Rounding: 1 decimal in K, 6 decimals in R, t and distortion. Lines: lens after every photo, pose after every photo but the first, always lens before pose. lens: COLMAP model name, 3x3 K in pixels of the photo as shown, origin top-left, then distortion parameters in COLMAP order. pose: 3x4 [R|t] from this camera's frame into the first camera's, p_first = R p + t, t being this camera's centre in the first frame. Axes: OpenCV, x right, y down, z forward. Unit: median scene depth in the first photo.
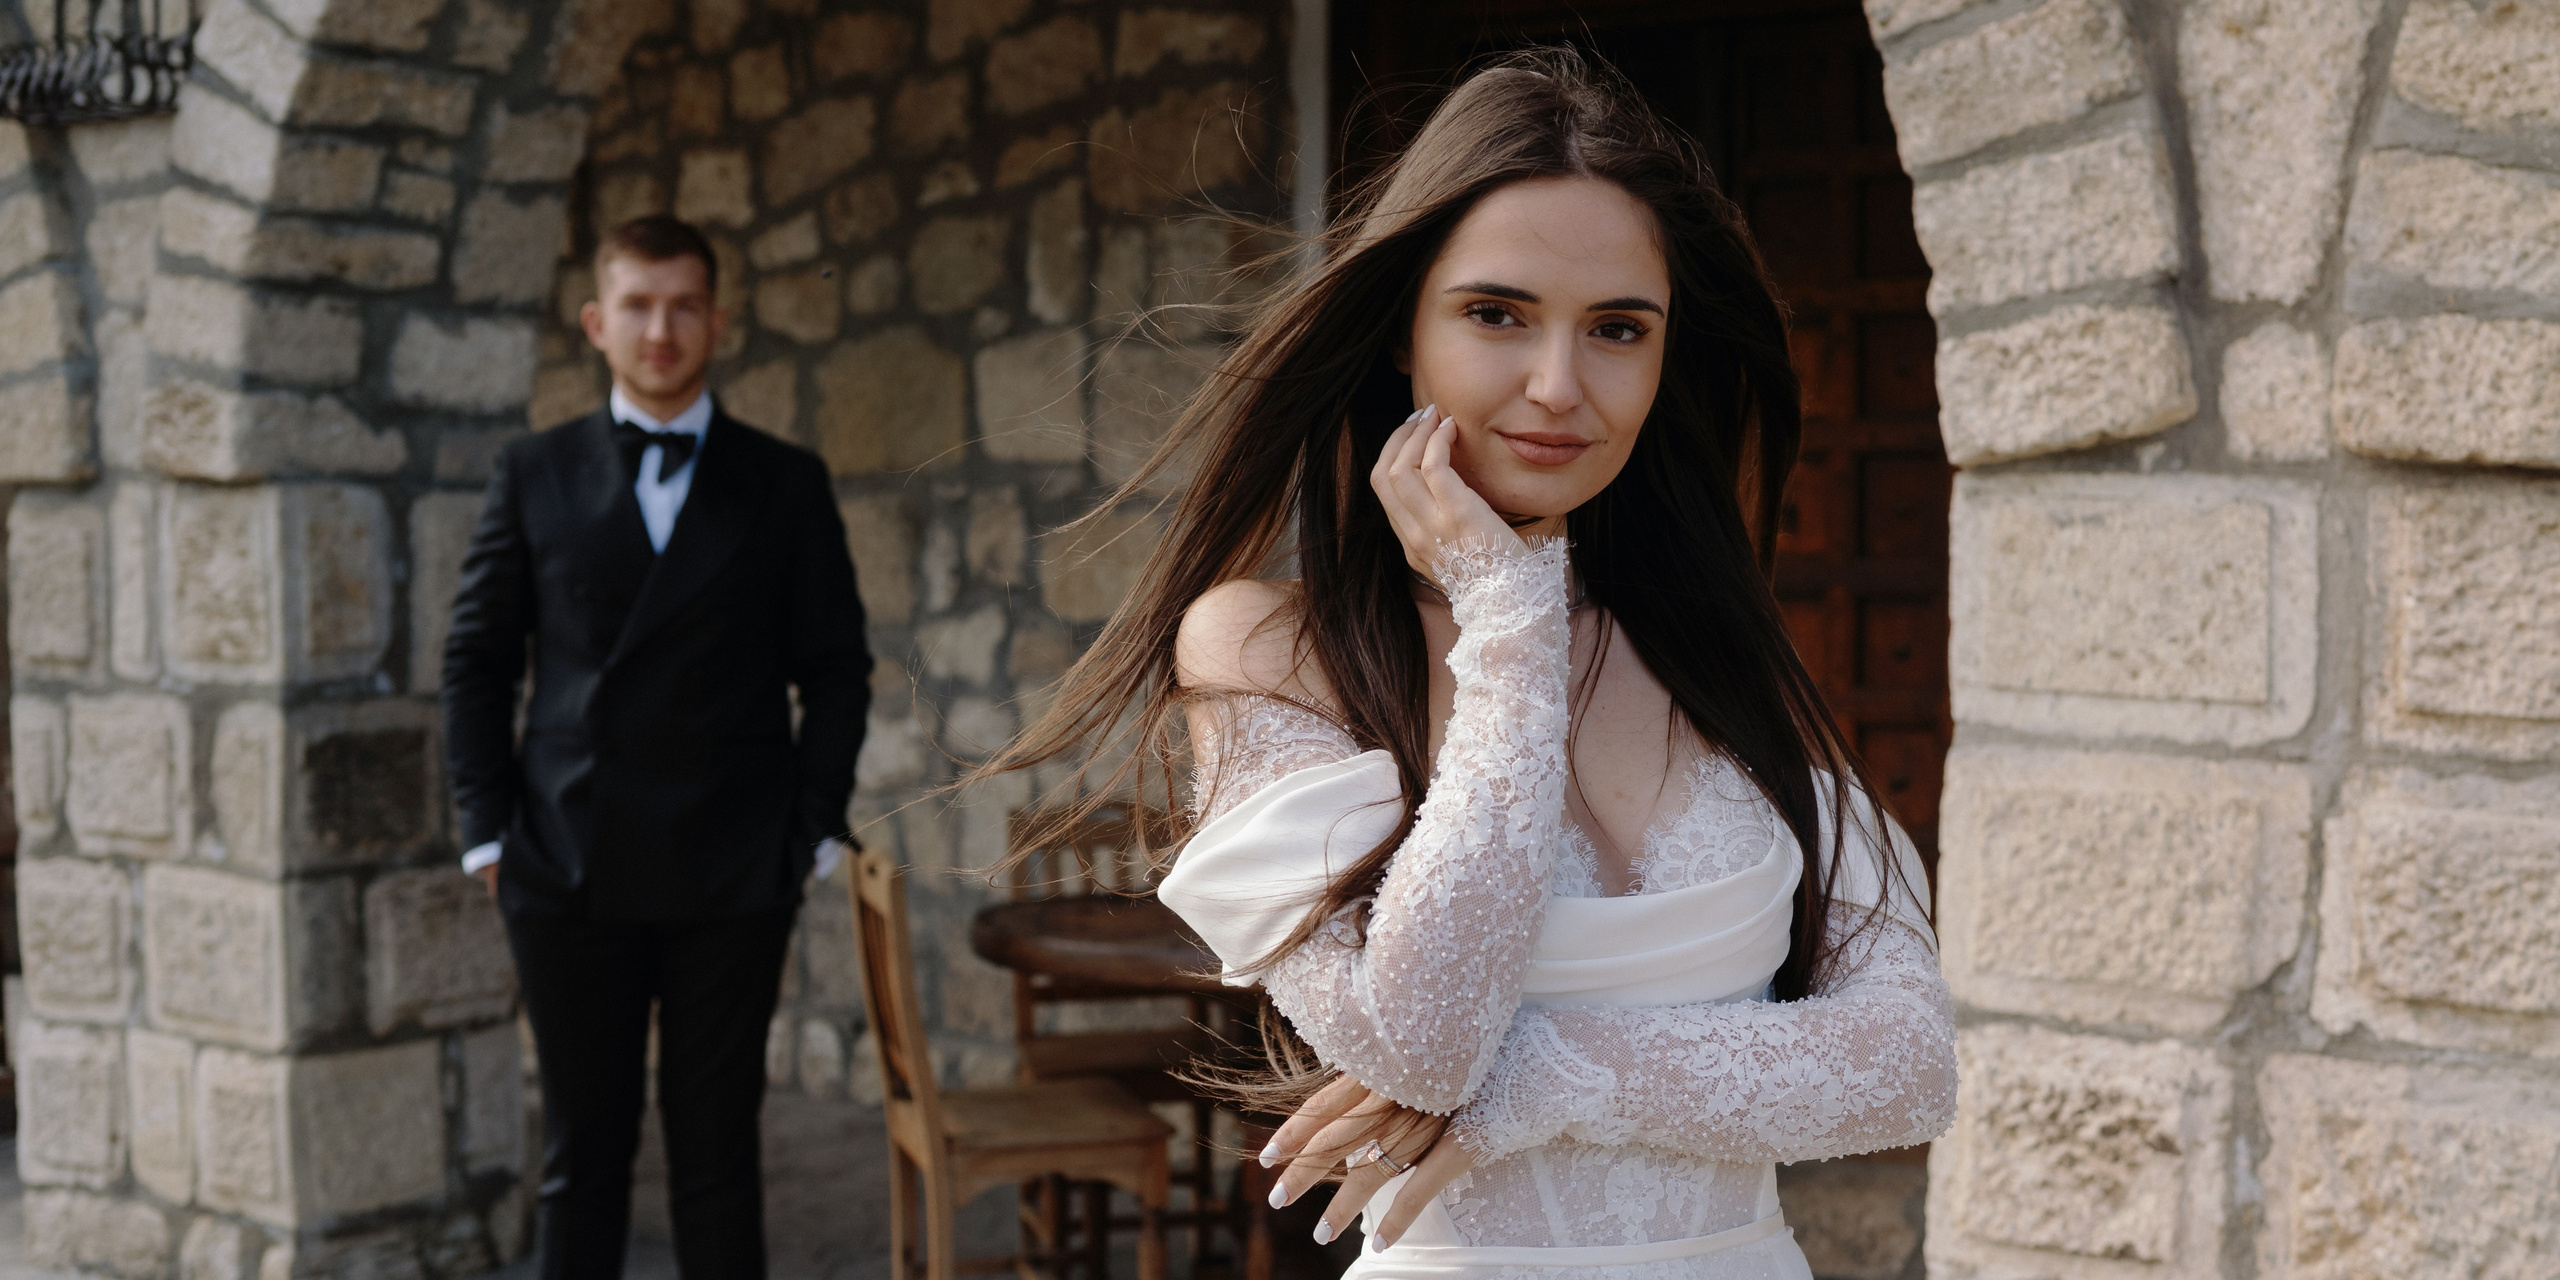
lens RADIAL K [[3110.2, 0, 1280.0], [0, 3110.2, 640.0], [0, 0, 1]] dist [-0.055236, -0.028147]
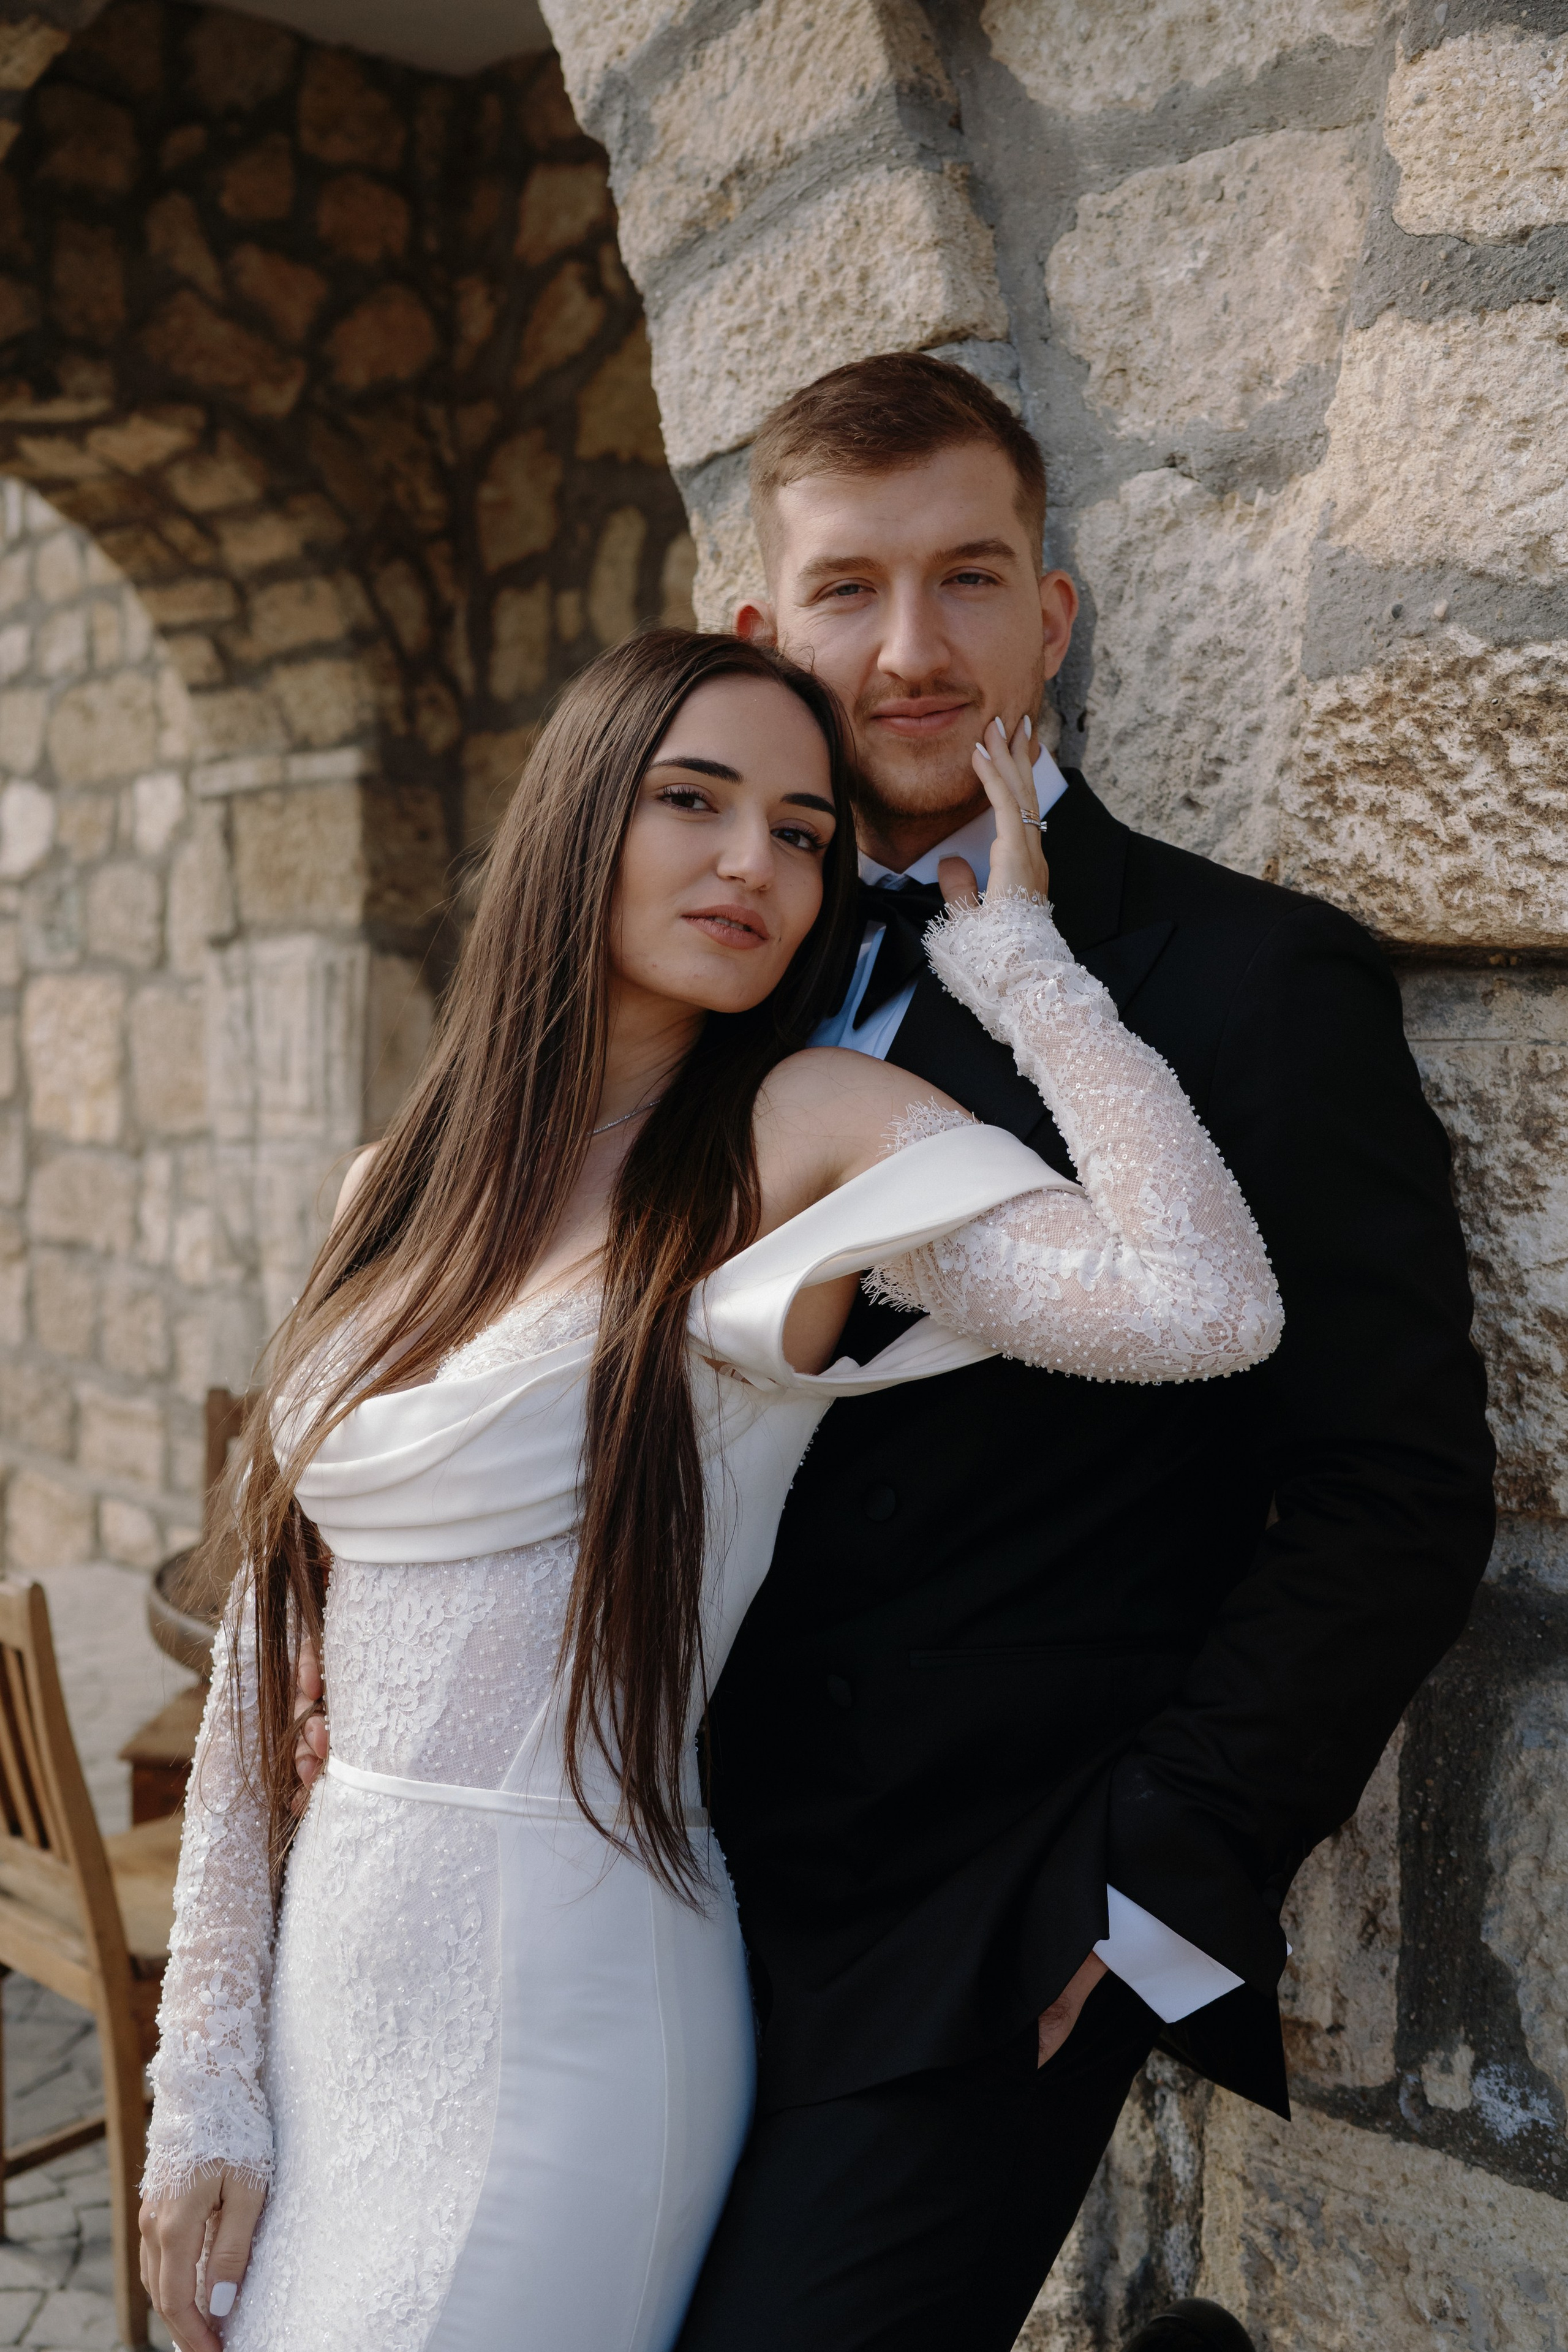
lens RADIAL K [[2786.5, 0, 781.5], [0, 2786.5, 1030.9], [0, 0, 1]] dist [-0.076380, -0.005049]
pose [[0.978127, 0.007267, -0.207881, -0.582629], [-0.014994, 0.999253, -0.035618, -0.053244], [0.207467, 0.037956, 0.977505, 1.134633]]
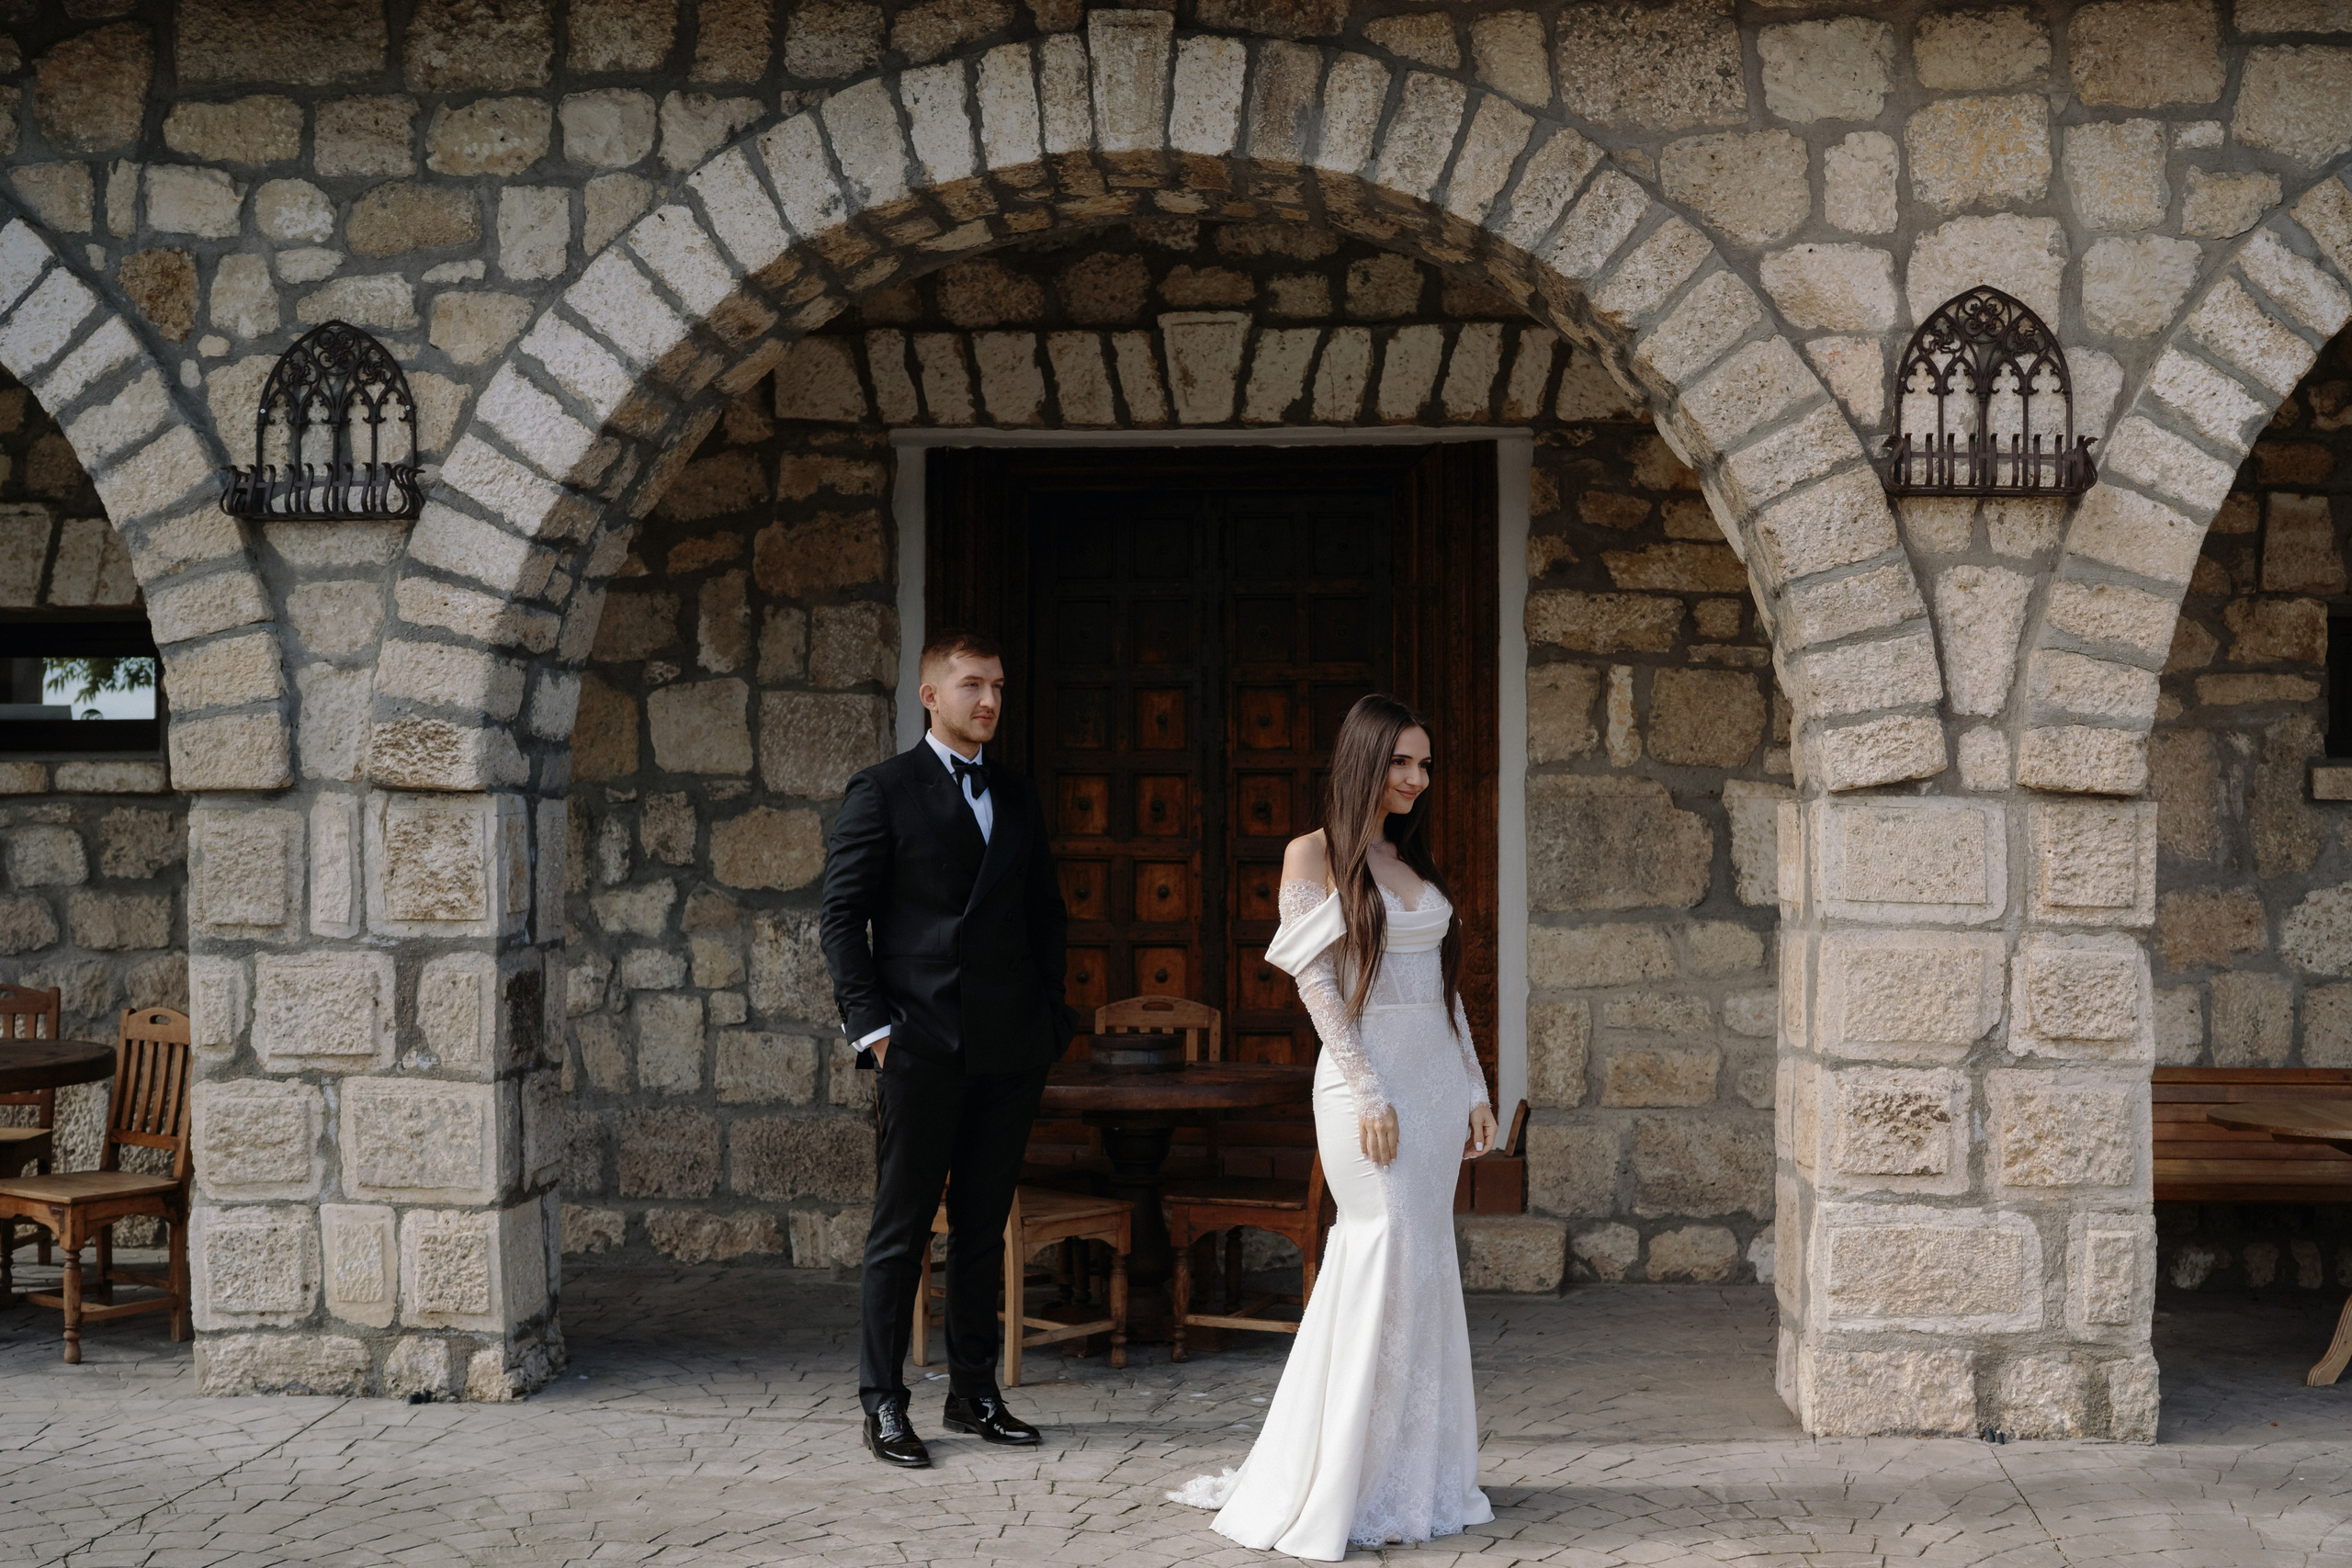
lens RADIAL K [[2793.7, 0, 1229.7], [0, 2793.7, 794.2], [0, 0, 1]] dist [-0.071245, 0.015344]
pose [[0.867546, 0.000411, 0.497357, -1.044646], [0.020797, 0.999095, -0.037103, 0.004978], [-0.496922, 0.042532, 0.866752, -0.388959]]
